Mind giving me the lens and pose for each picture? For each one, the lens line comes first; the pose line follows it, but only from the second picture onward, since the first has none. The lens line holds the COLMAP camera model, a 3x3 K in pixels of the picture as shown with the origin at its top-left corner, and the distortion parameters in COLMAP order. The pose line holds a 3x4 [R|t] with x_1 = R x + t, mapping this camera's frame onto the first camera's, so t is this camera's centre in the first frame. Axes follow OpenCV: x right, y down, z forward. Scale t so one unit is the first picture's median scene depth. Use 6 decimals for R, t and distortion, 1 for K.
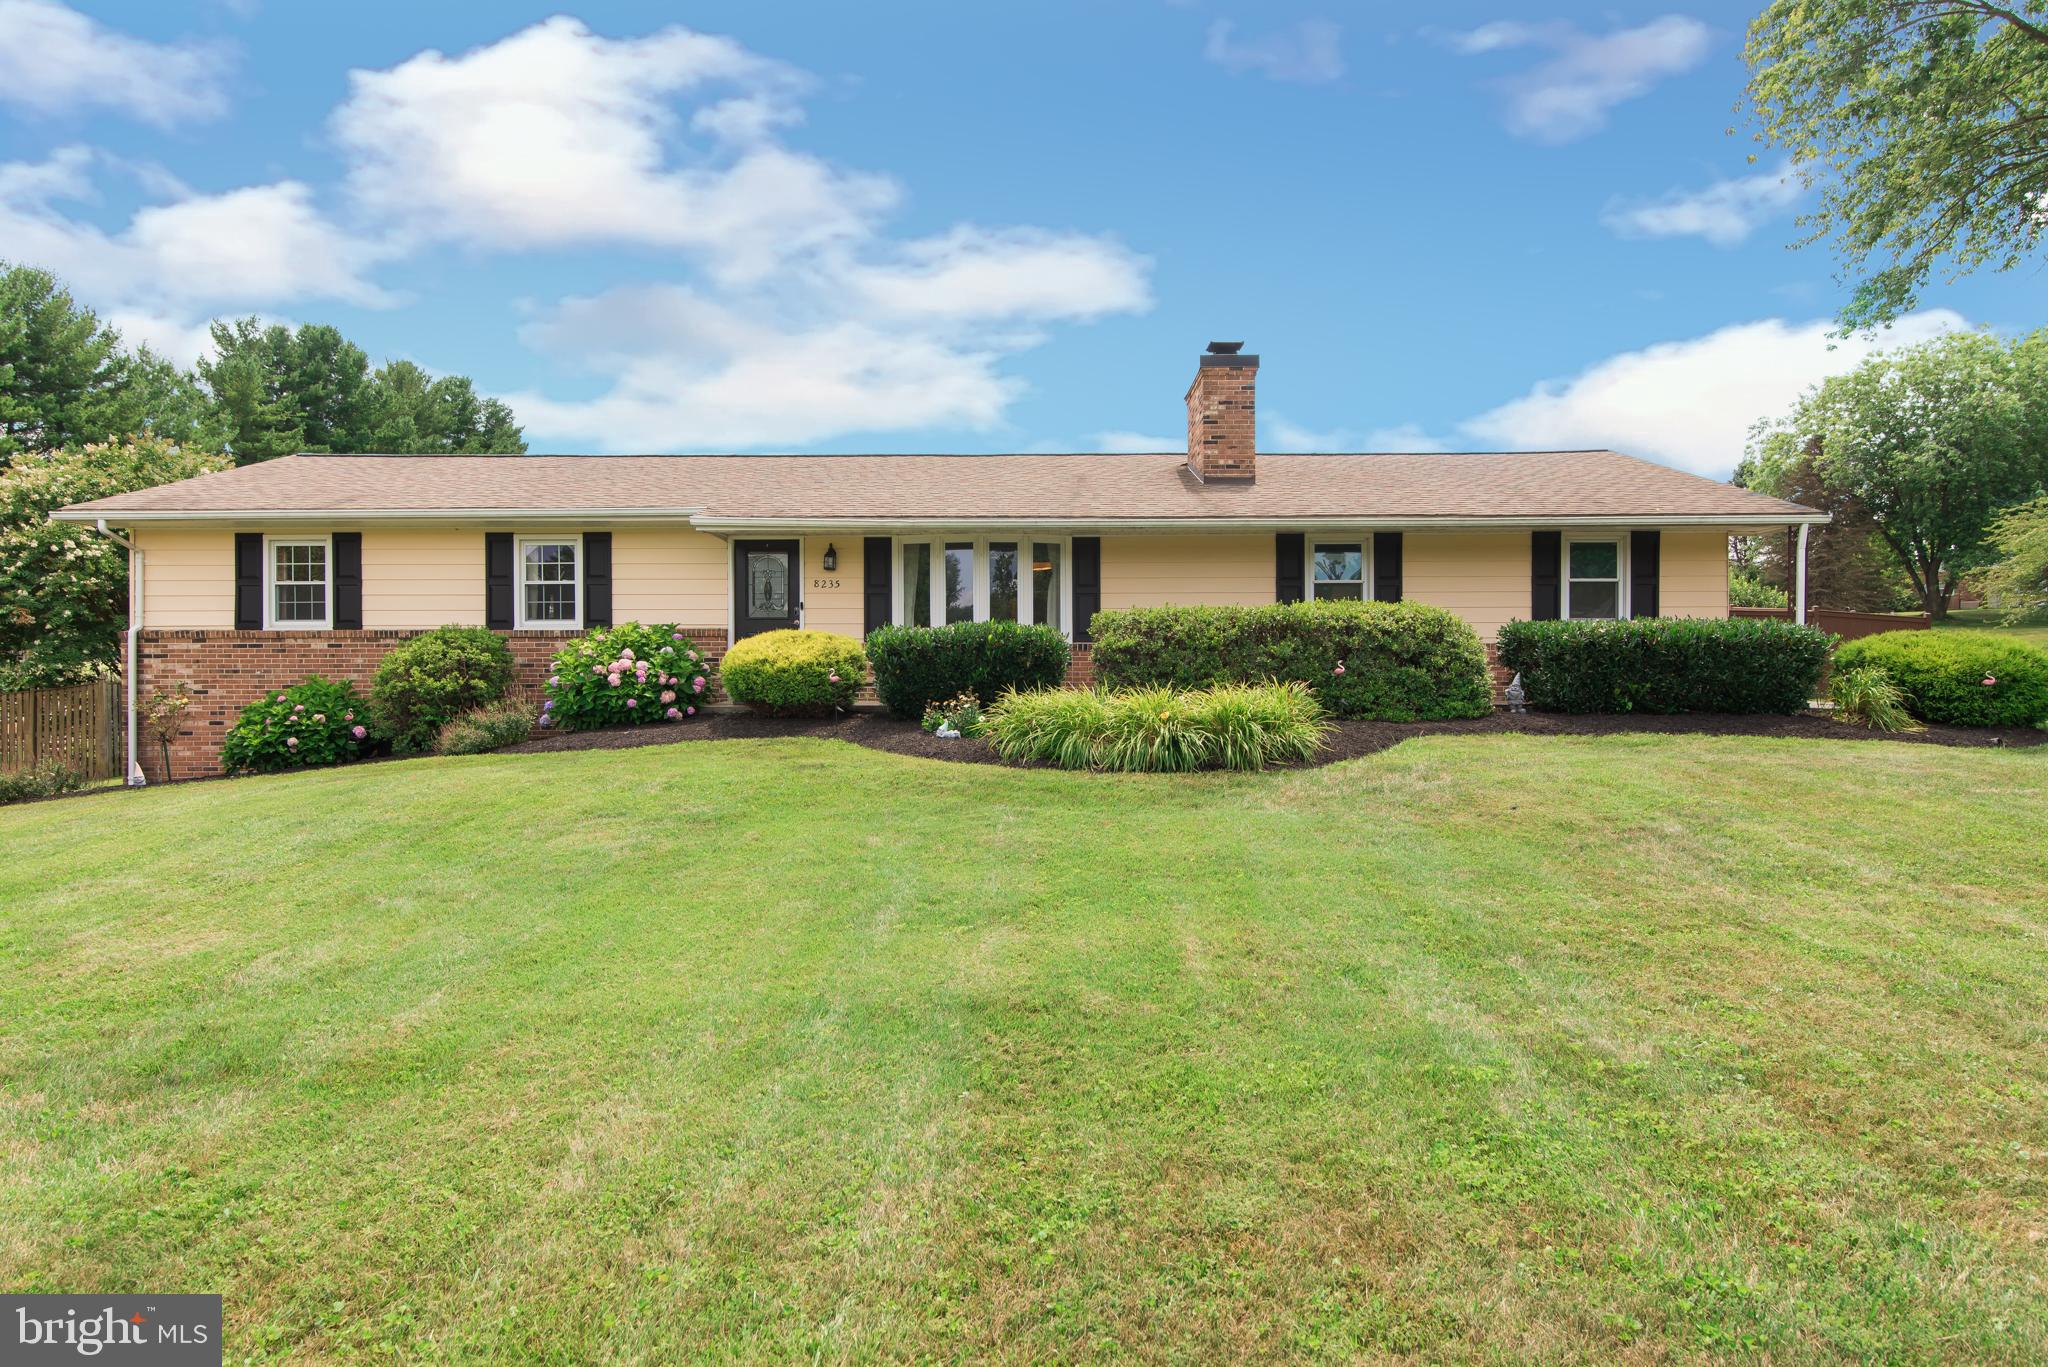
lens RADIAL K [[1179.0, 0, 1024.0], [0, 1179.0, 683.5], [0, 0, 1]] dist [0.003238, -0.000583]
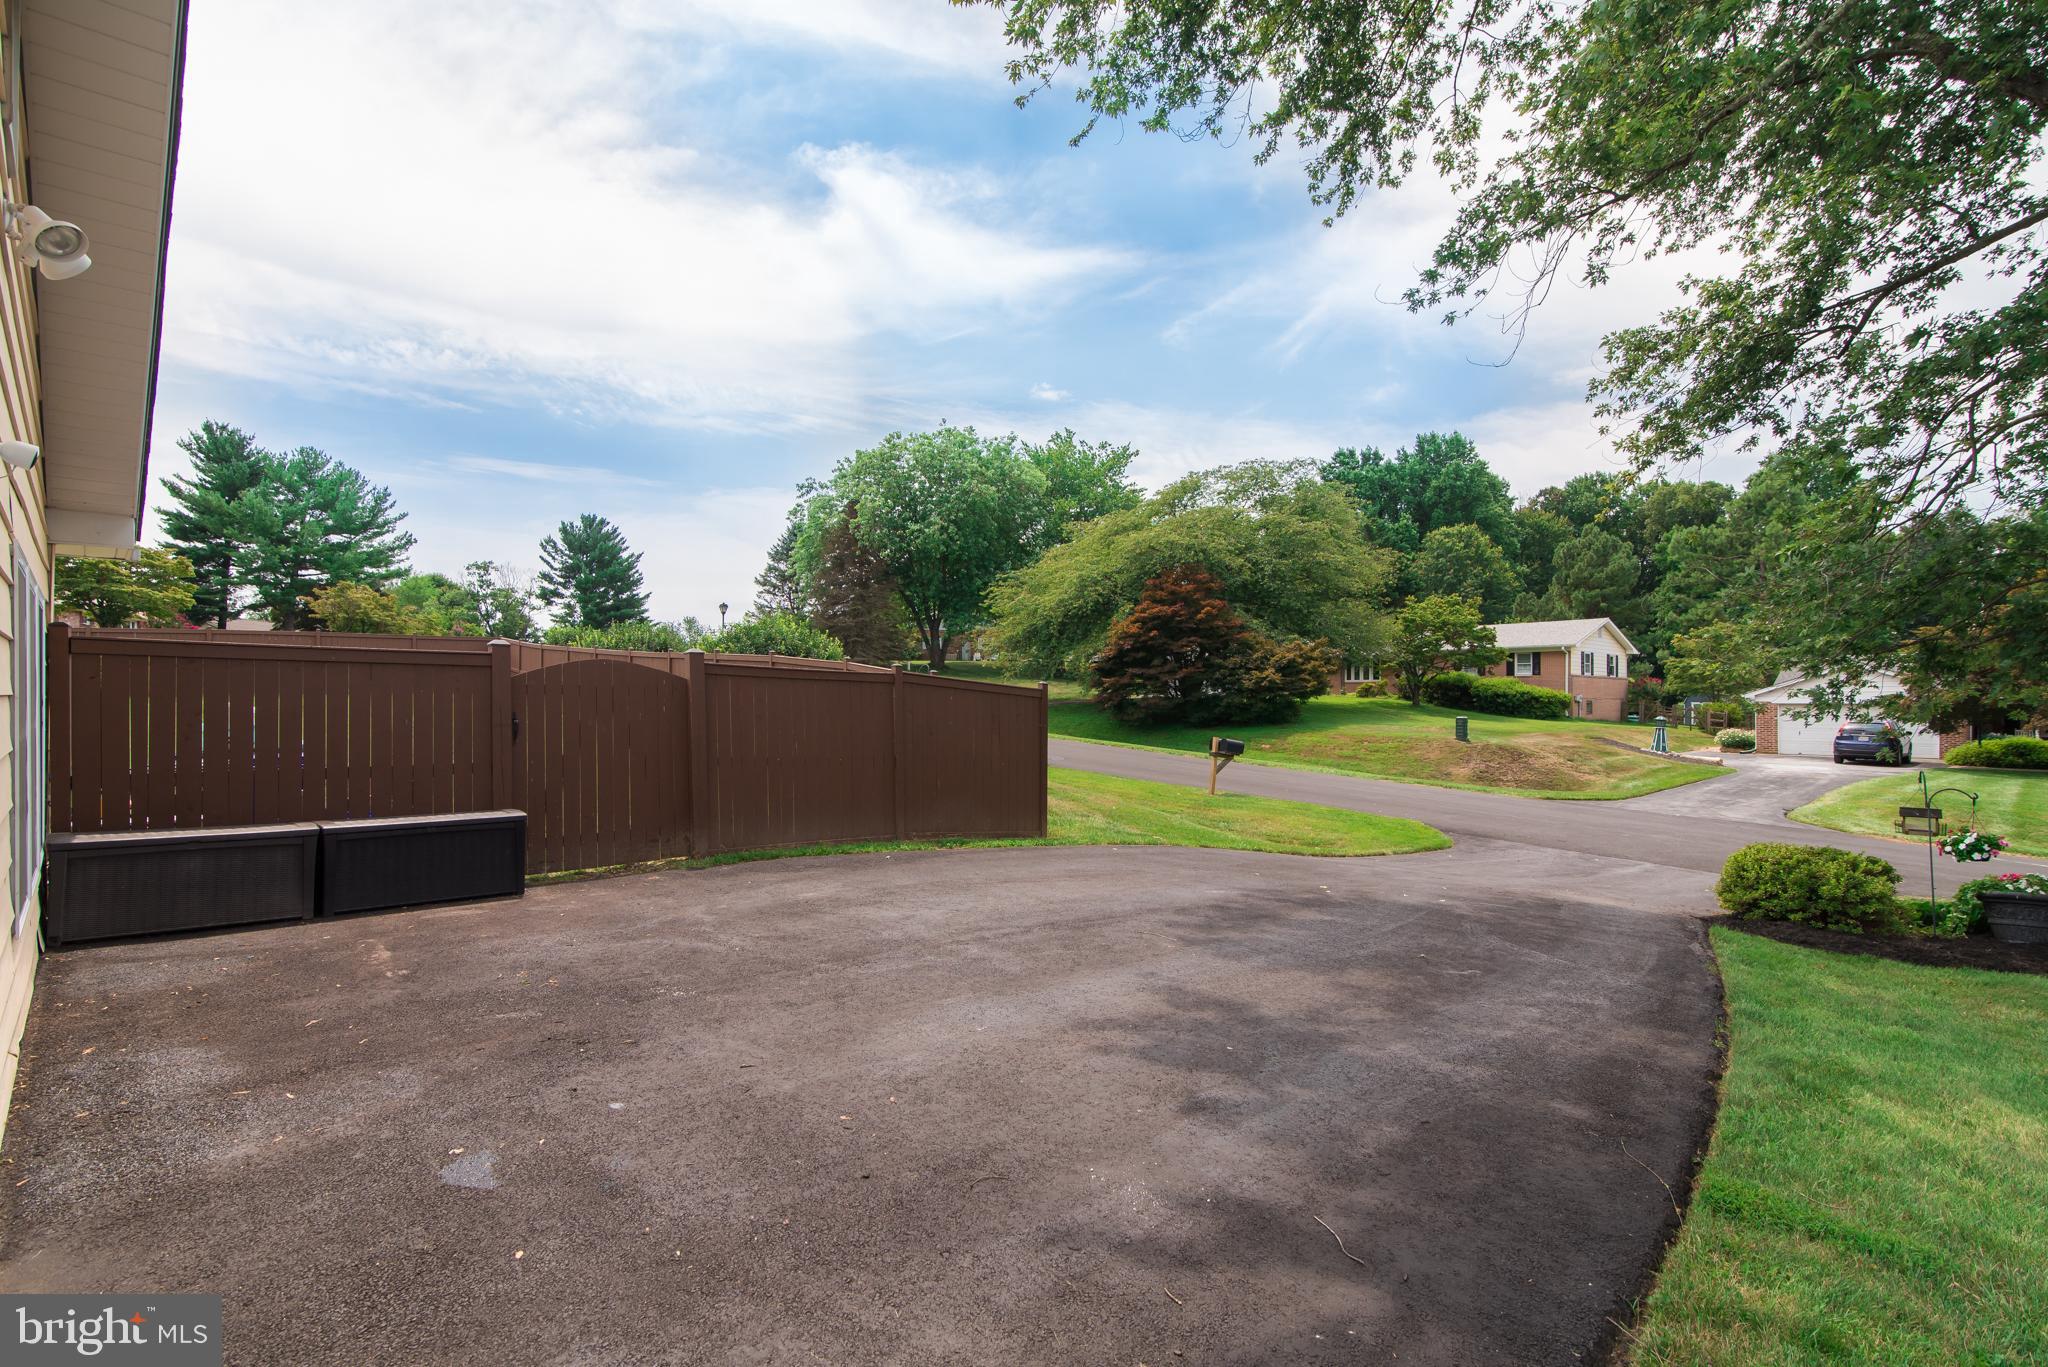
lens RADIAL K [[1026.6, 0, 1028.7], [0, 1026.6, 711.7], [0, 0, 1]] dist [0.010518, -0.001156]
pose [[0.707127, 0.002149, 0.707083, 0.458759], [-0.005794, 0.999979, 0.002754, -0.061309], [-0.707063, -0.006044, 0.707125, 0.870804]]
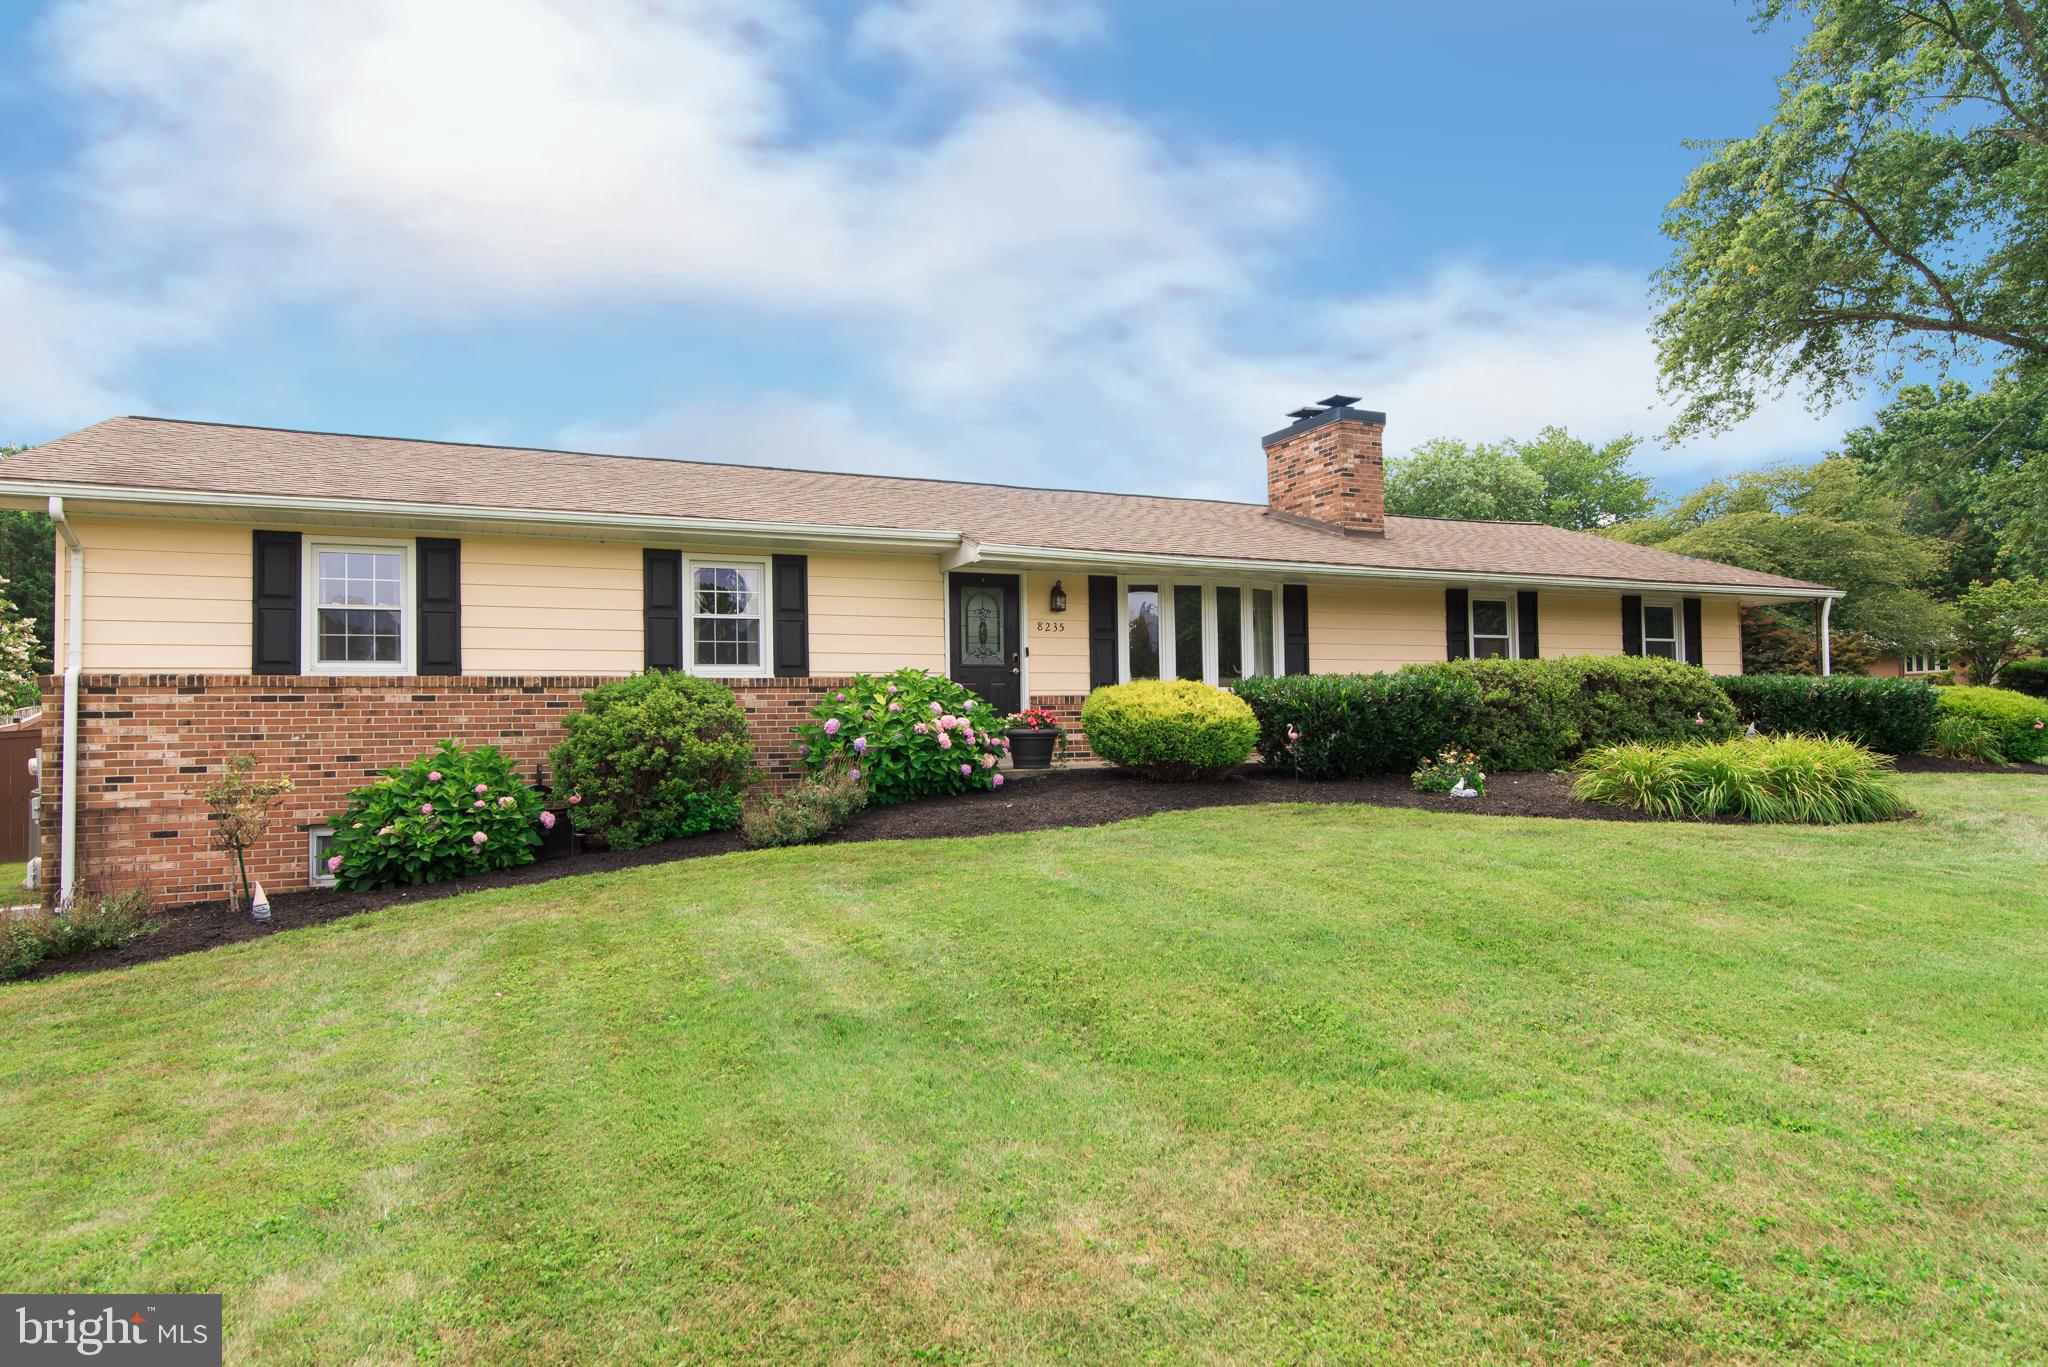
lens RADIAL K [[1227.0, 0, 1027.4], [0, 1227.0, 697.1], [0, 0, 1]] dist [0.001717, 0.000946]
pose [[0.904524, -0.000035, 0.426423, -0.568345], [0.012886, 0.999546, -0.027252, -0.008337], [-0.426228, 0.030145, 0.904113, 0.190390]]
